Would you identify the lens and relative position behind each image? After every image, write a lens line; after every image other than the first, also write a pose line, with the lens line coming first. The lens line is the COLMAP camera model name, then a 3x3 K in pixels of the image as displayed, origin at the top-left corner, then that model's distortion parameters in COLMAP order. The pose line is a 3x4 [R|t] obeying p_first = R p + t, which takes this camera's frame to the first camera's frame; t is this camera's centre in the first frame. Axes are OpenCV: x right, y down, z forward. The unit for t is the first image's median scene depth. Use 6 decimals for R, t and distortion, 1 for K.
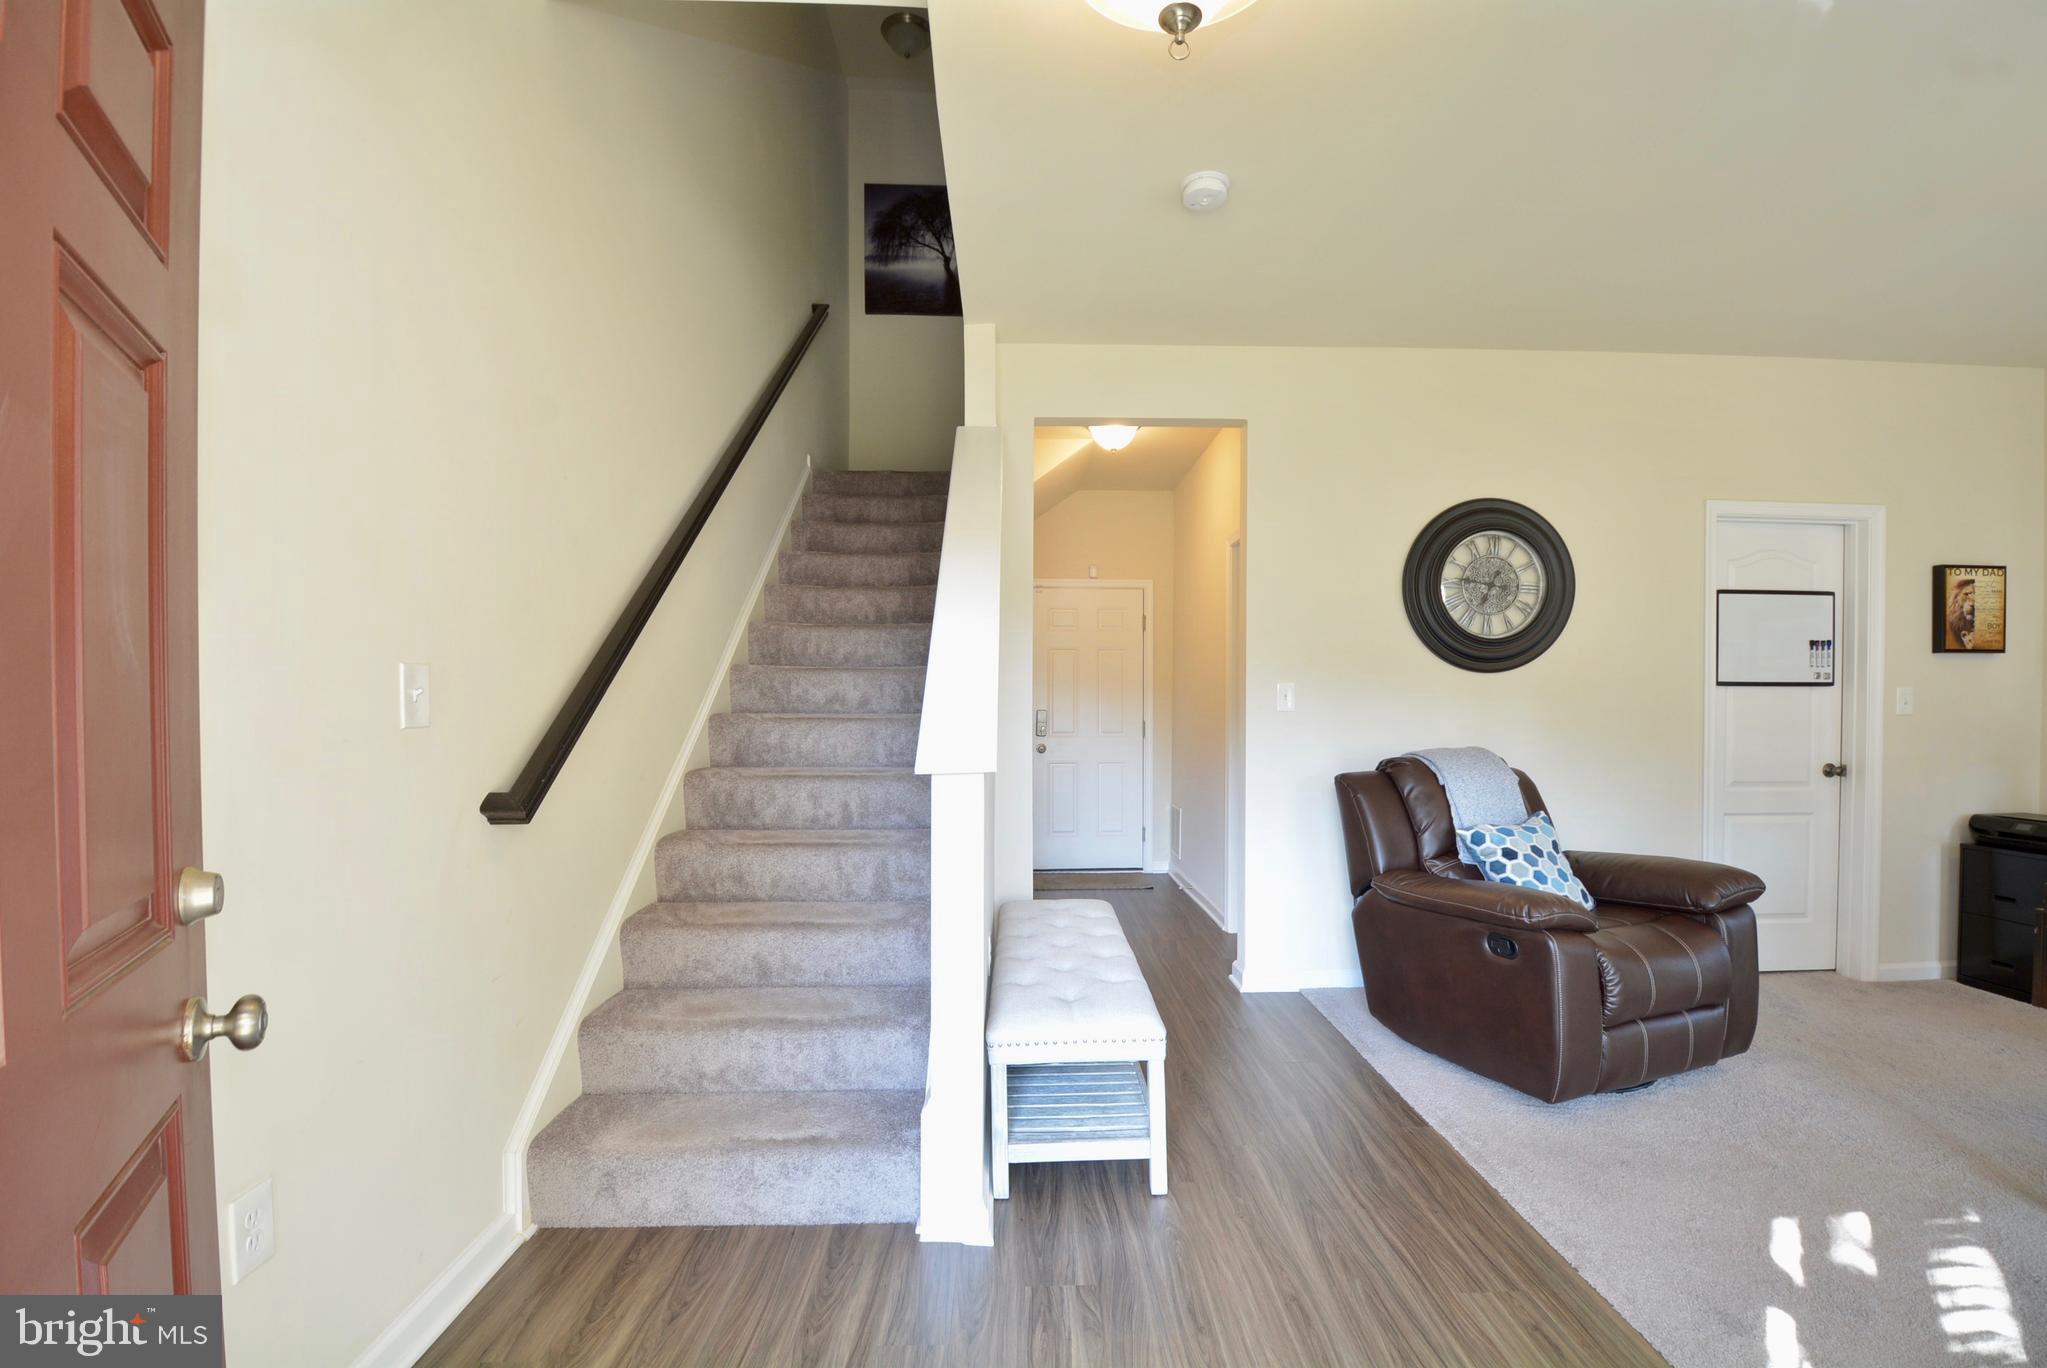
lens RADIAL K [[897.9, 0, 1045.6], [0, 897.9, 711.0], [0, 0, 1]] dist [0.009872, -0.017387]
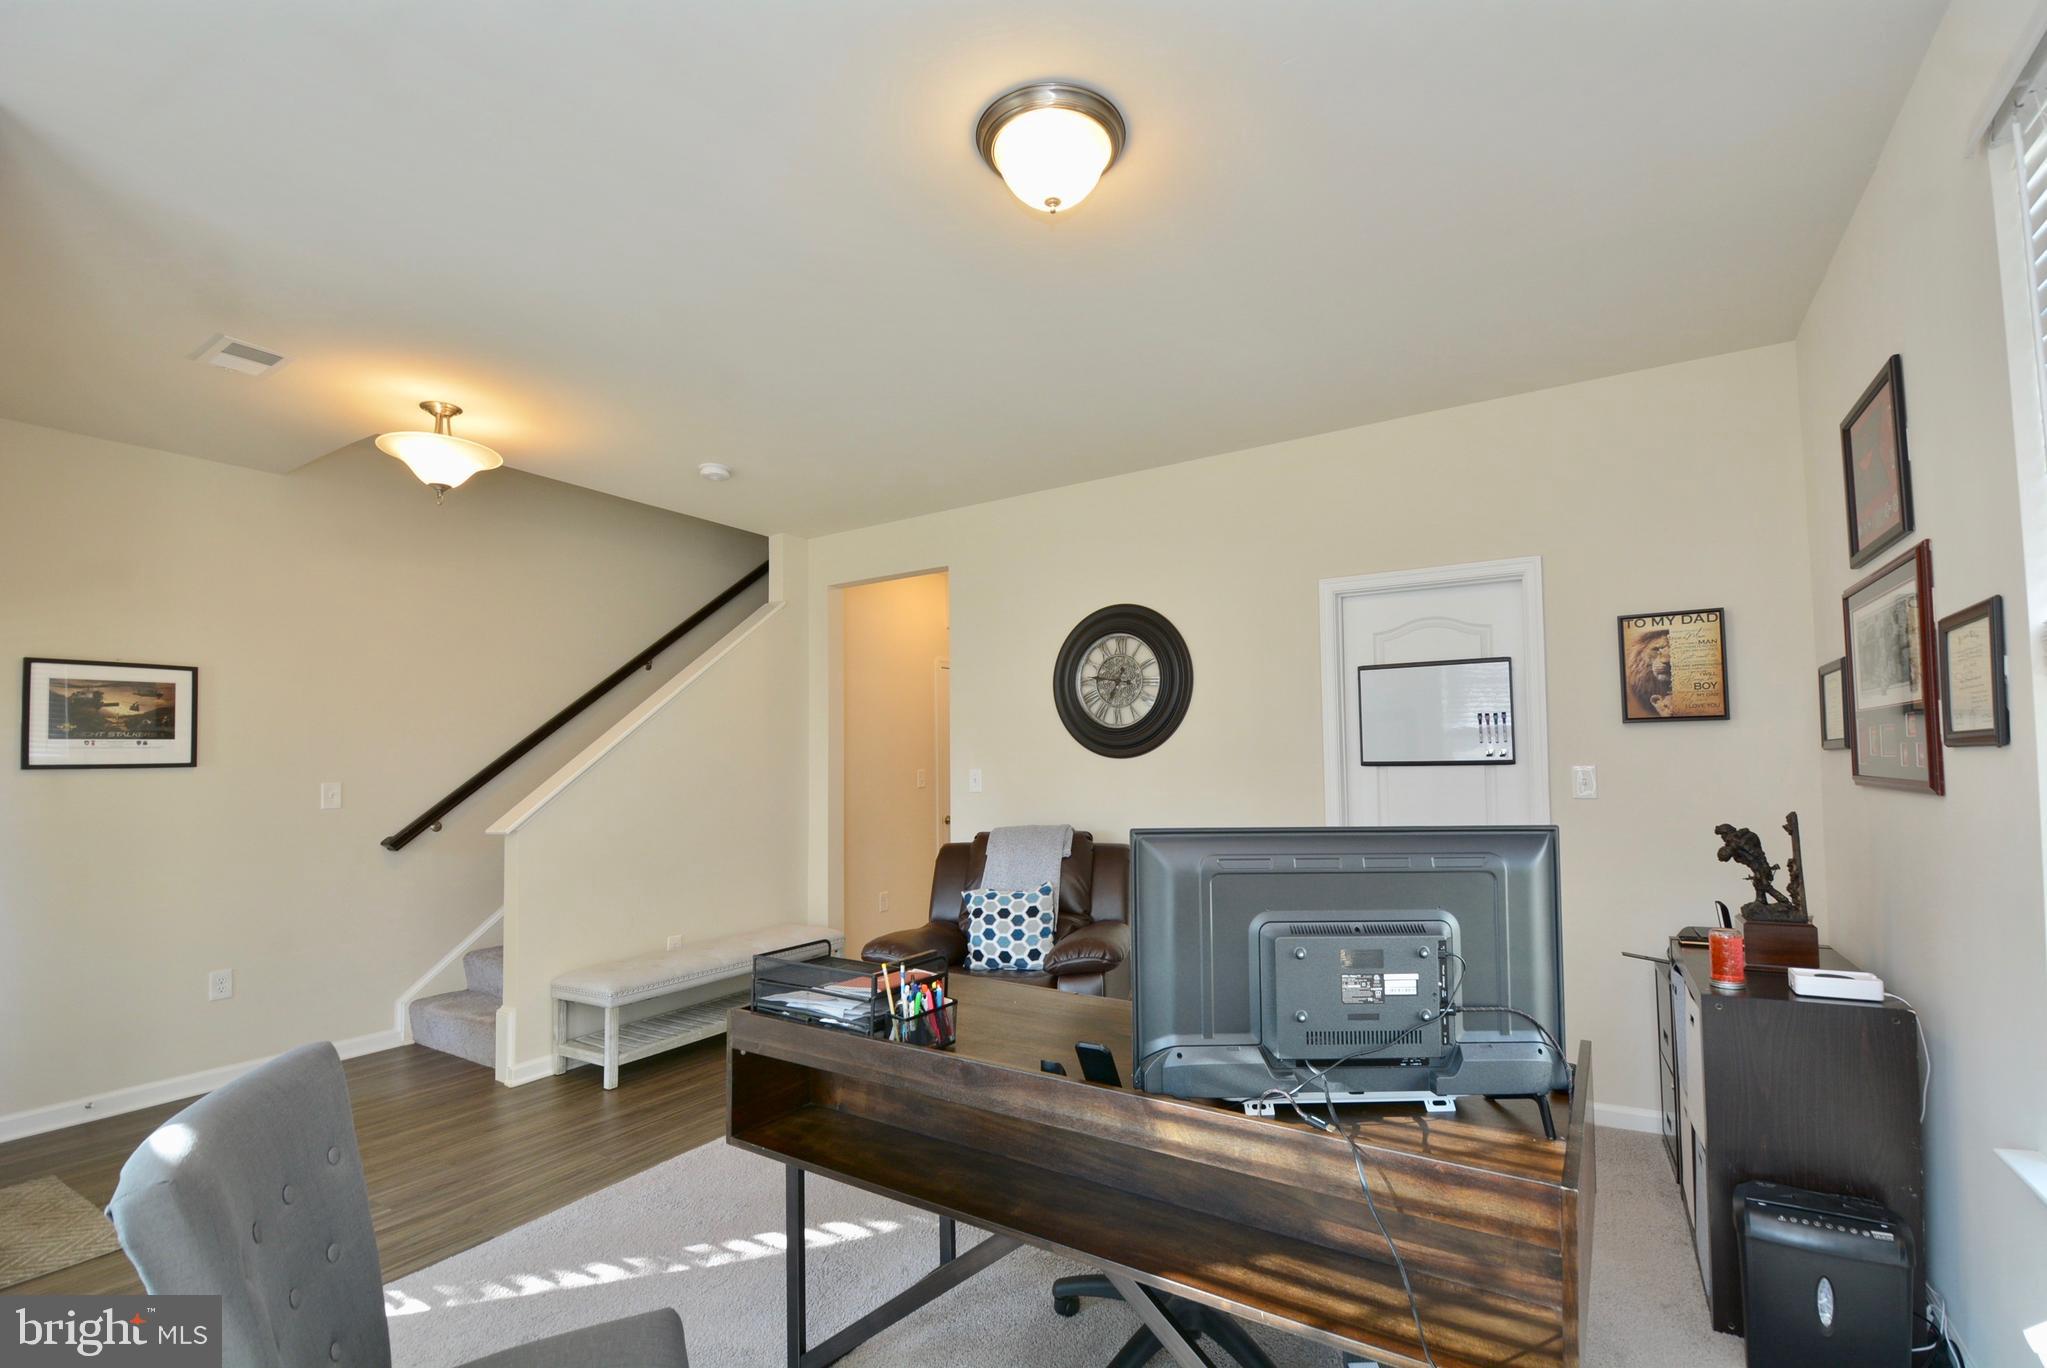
lens RADIAL K [[897.9, 0, 1045.6], [0, 897.9, 711.0], [0, 0, 1]] dist [0.009872, -0.017387]
pose [[0.828898, -0.047505, -0.557379, 1.028371], [0.012509, 0.997713, -0.066432, -0.027997], [0.559260, 0.048094, 0.827596, 0.015950]]
